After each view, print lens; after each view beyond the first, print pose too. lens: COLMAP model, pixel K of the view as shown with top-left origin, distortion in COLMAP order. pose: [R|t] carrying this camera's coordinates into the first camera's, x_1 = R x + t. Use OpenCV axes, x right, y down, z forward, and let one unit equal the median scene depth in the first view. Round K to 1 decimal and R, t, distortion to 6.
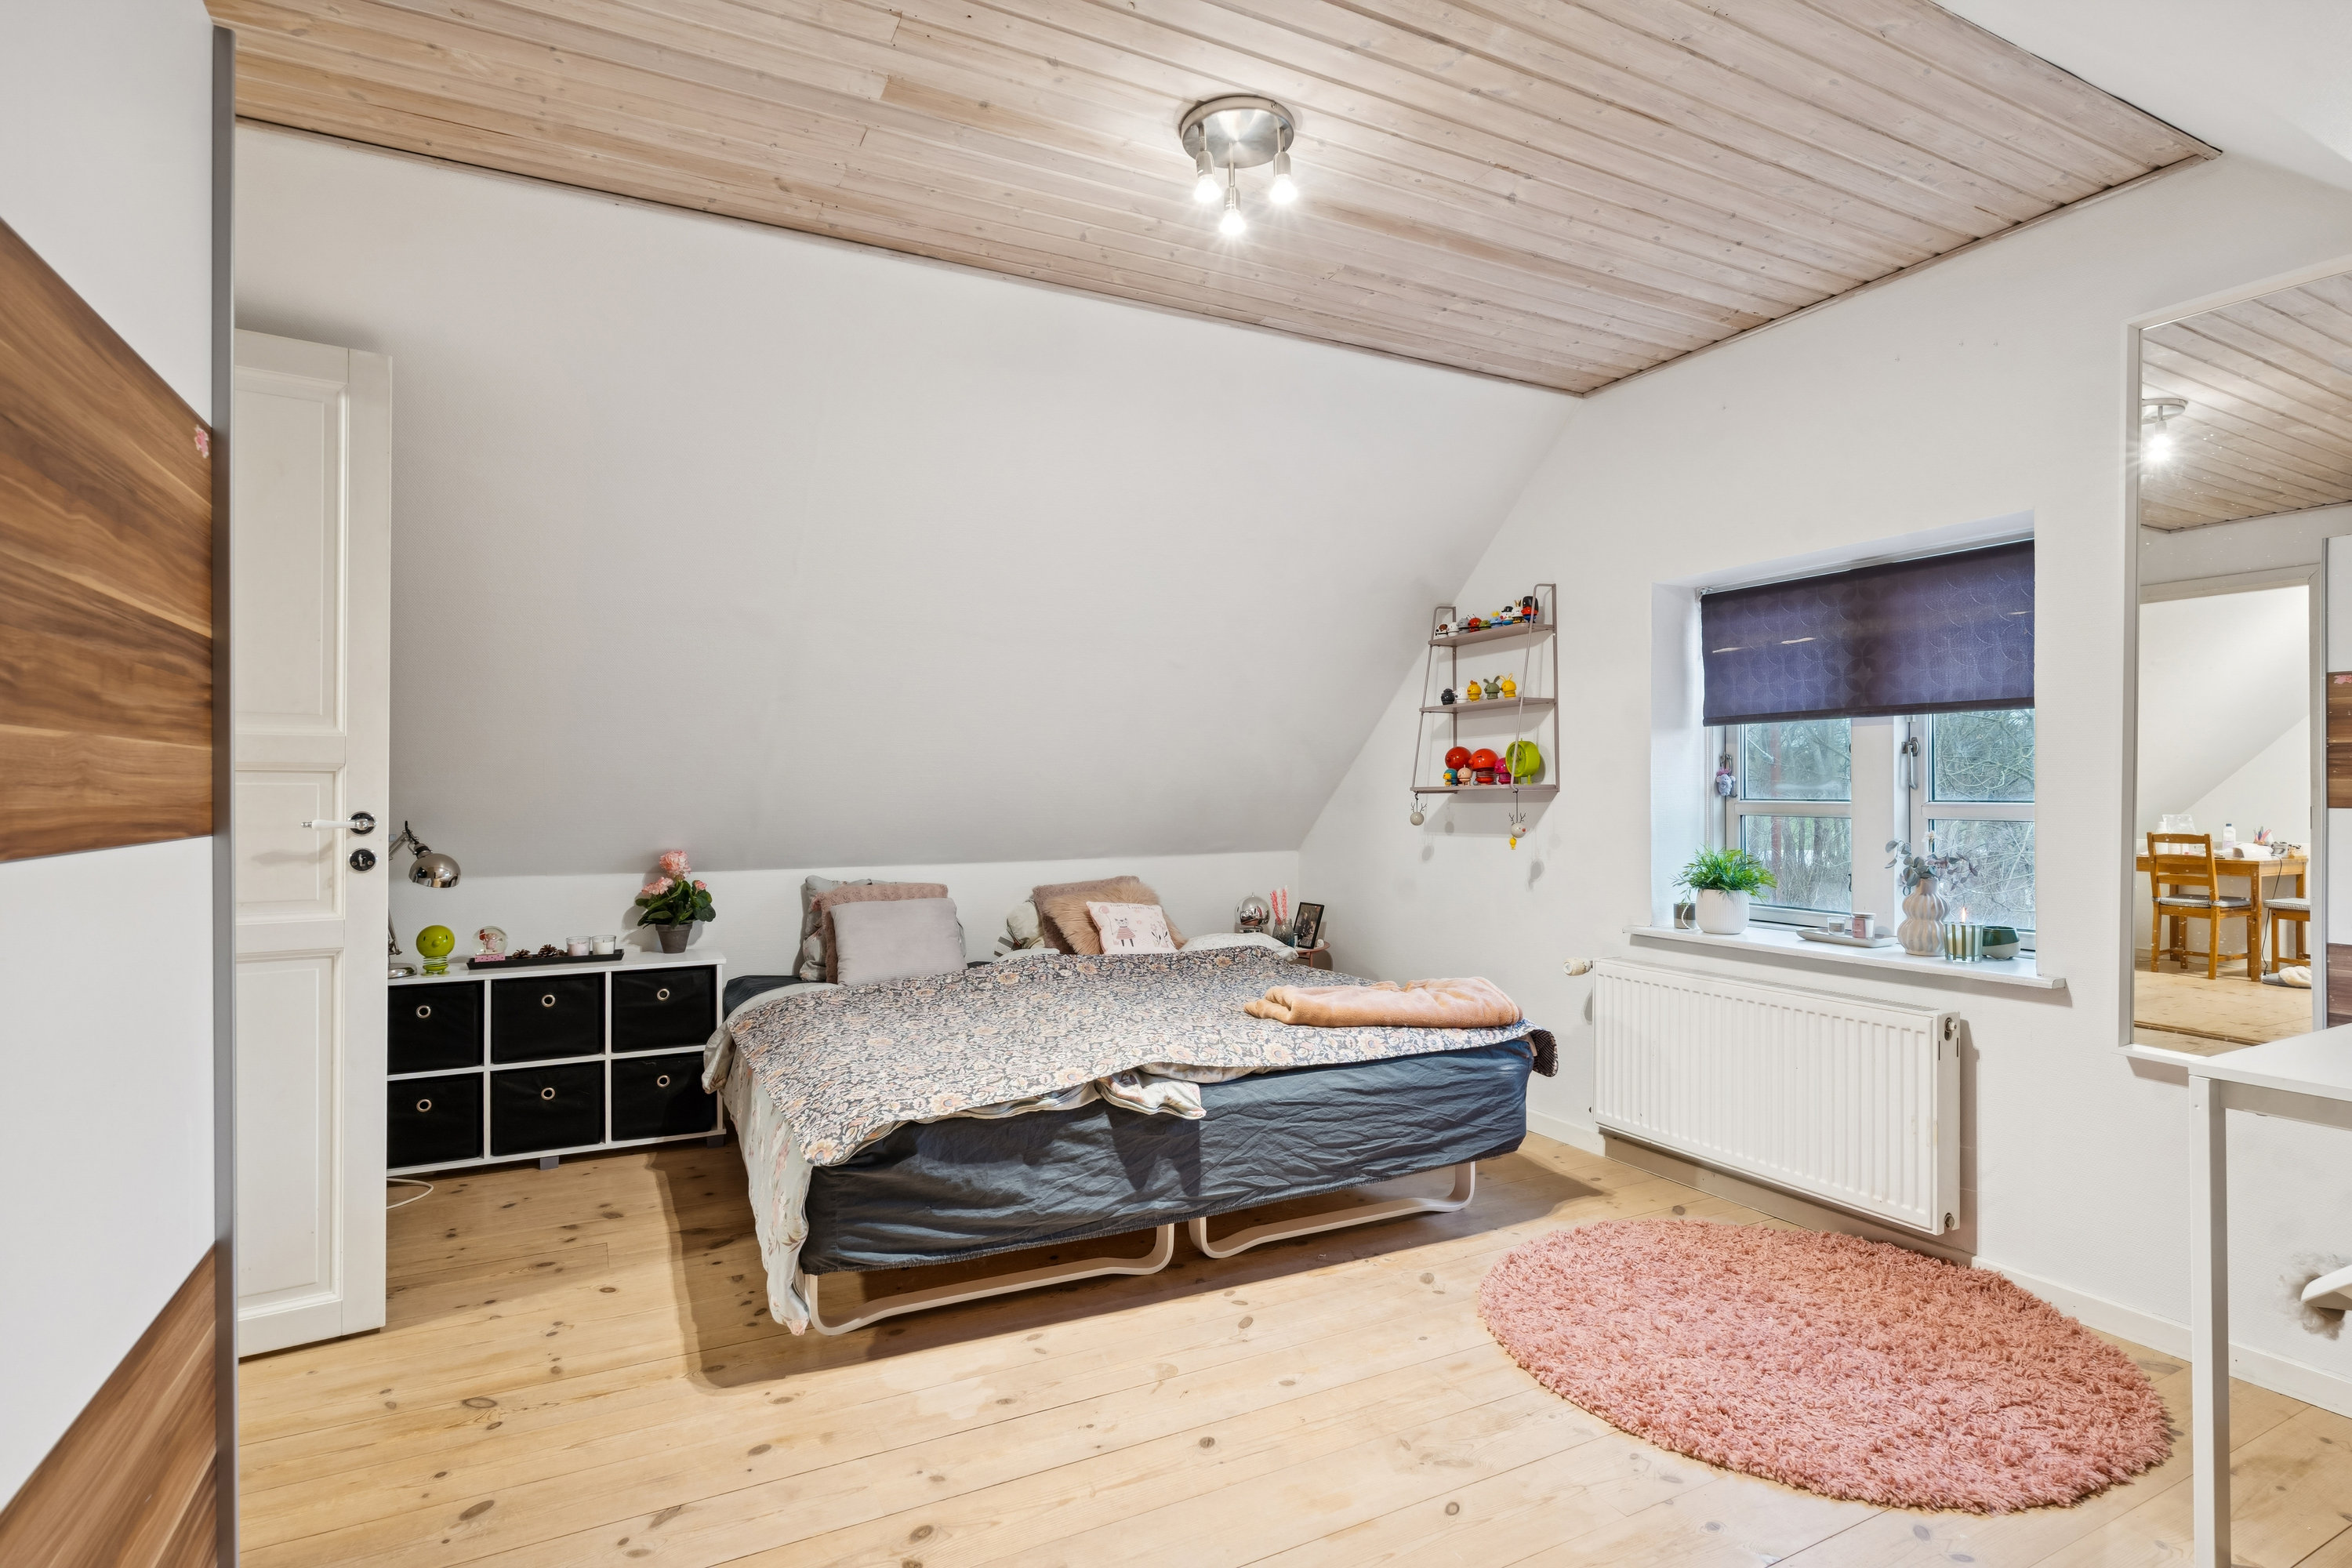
lens RADIAL K [[1175.6, 0, 1185.1], [0, 1175.6, 787.8], [0, 0, 1]] dist [-0.003916, 0.001176]
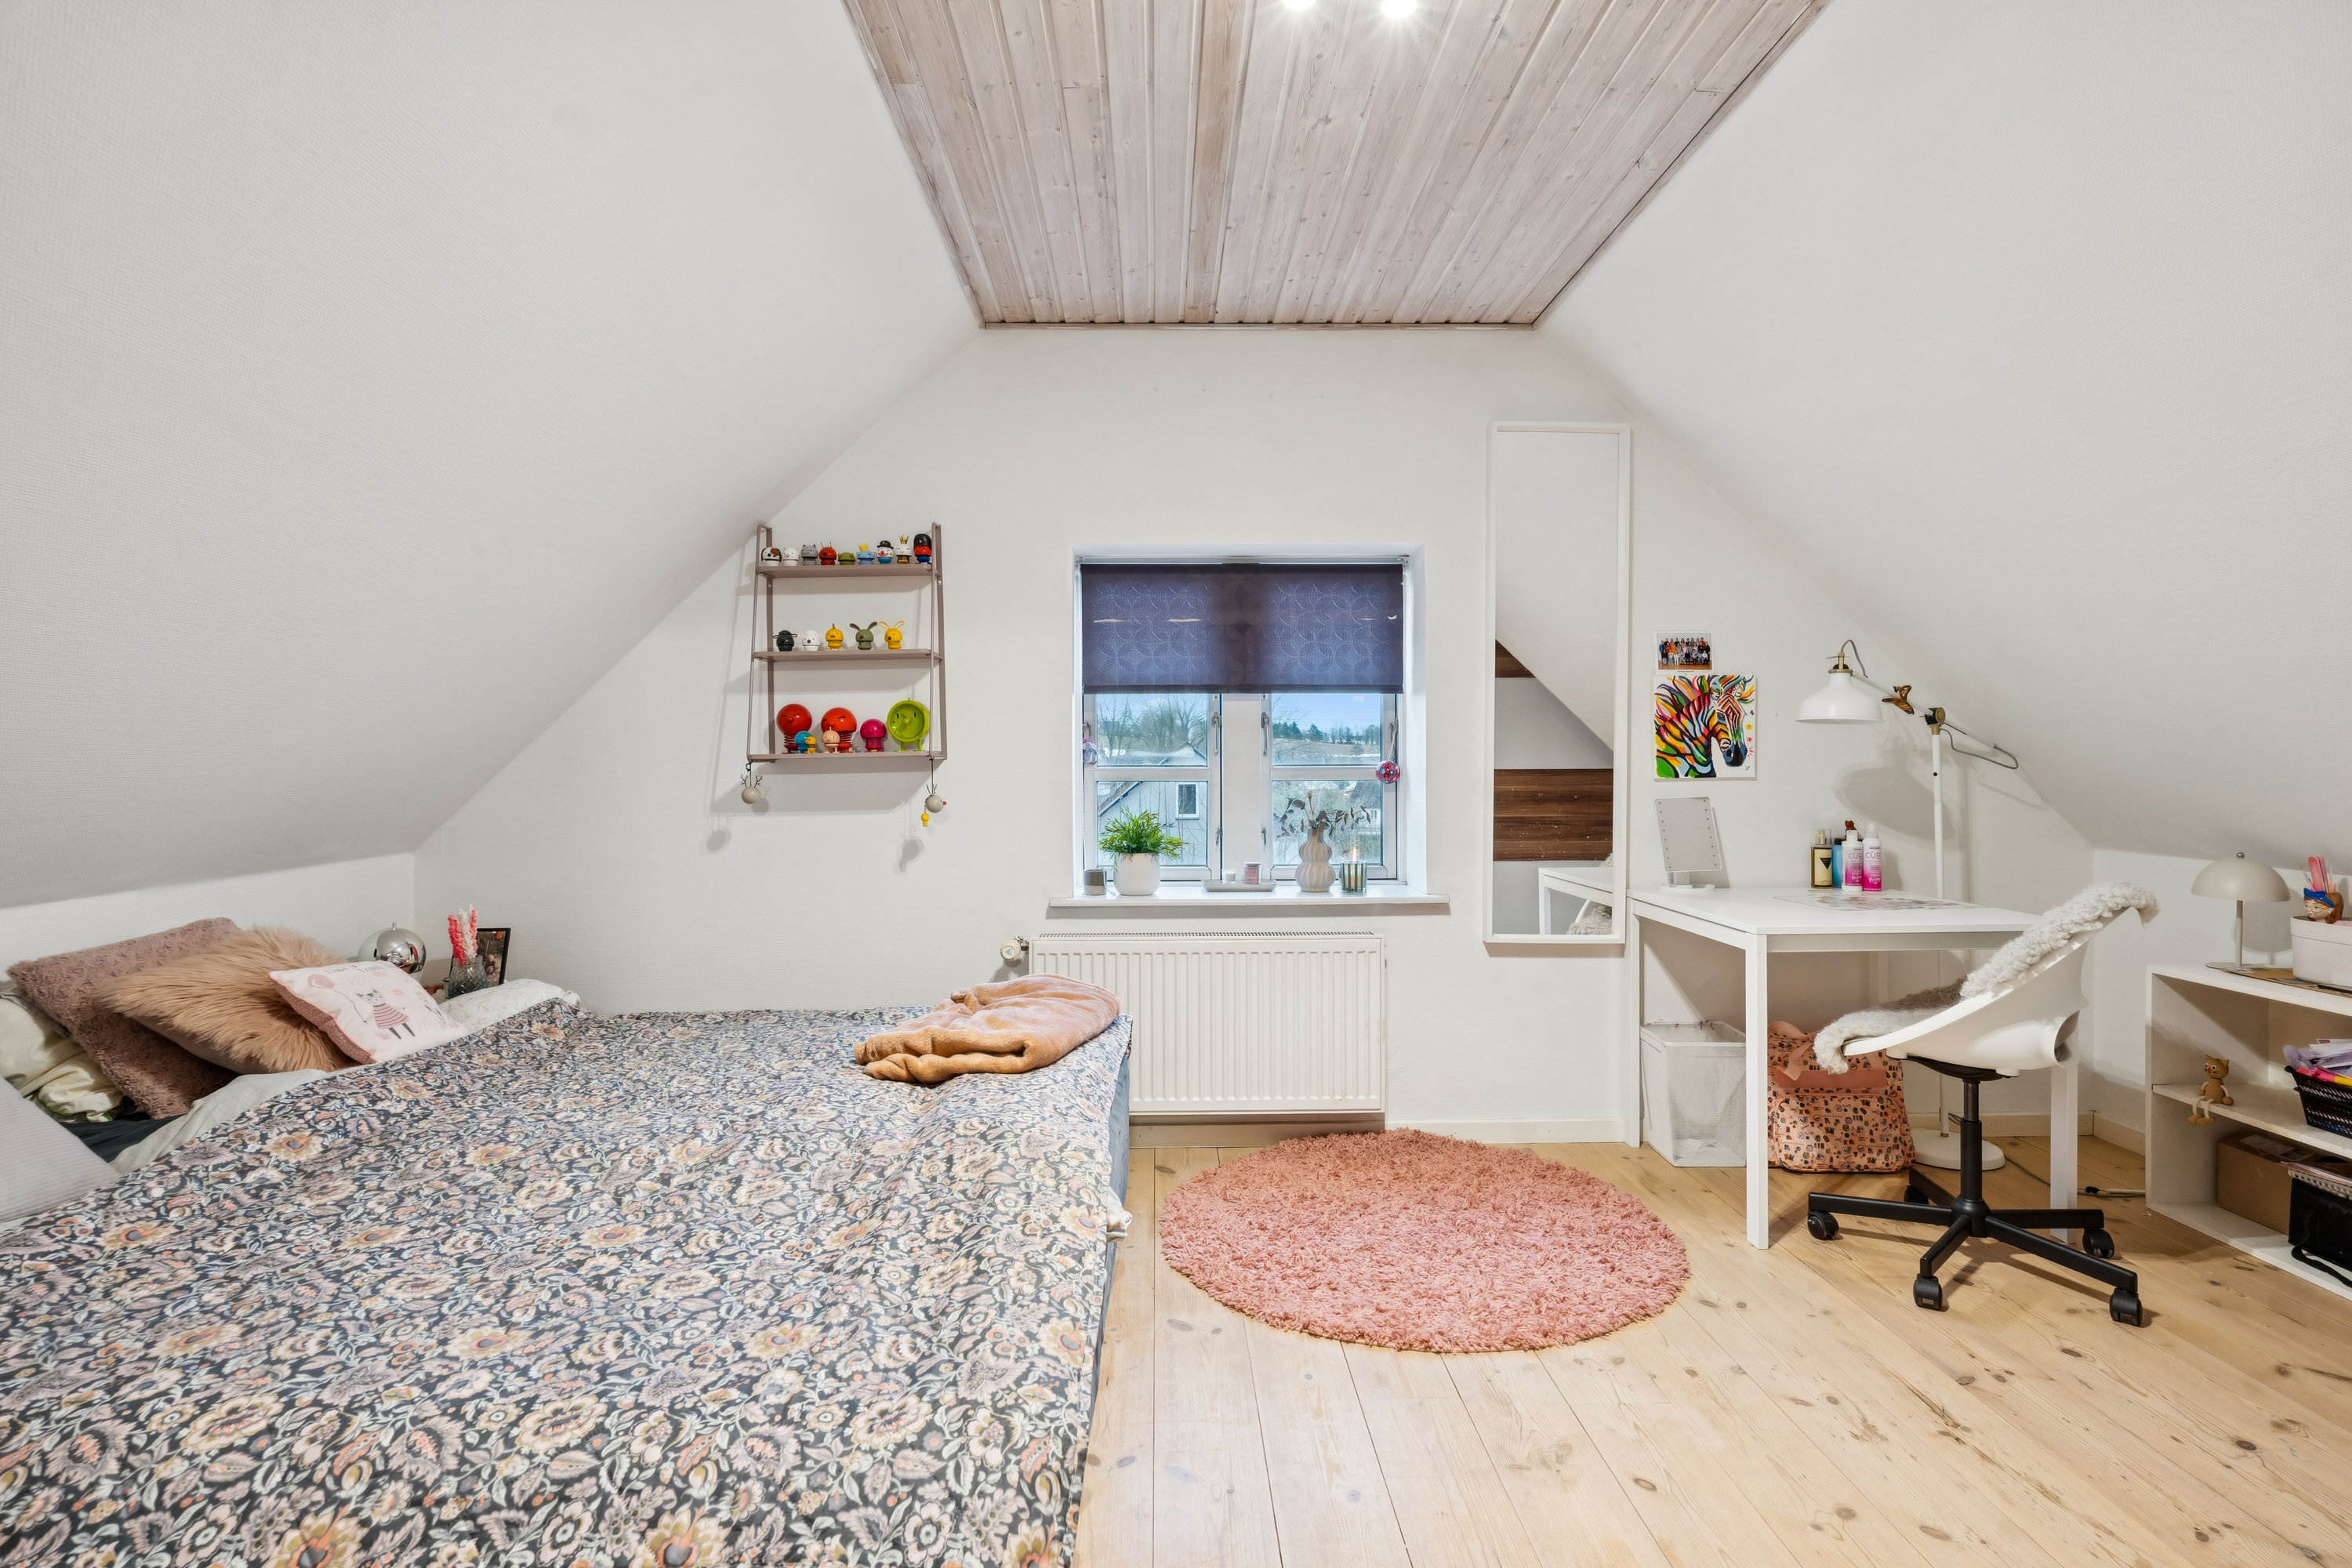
lens RADIAL K [[1175.6, 0, 1177.6], [0, 1175.6, 765.3], [0, 0, 1]] dist [-0.003916, 0.001176]
pose [[0.456805, -0.005743, 0.889548, -0.448422], [0.003655, 0.999983, 0.004579, 0.005094], [-0.889559, 0.001160, 0.456818, 0.494210]]
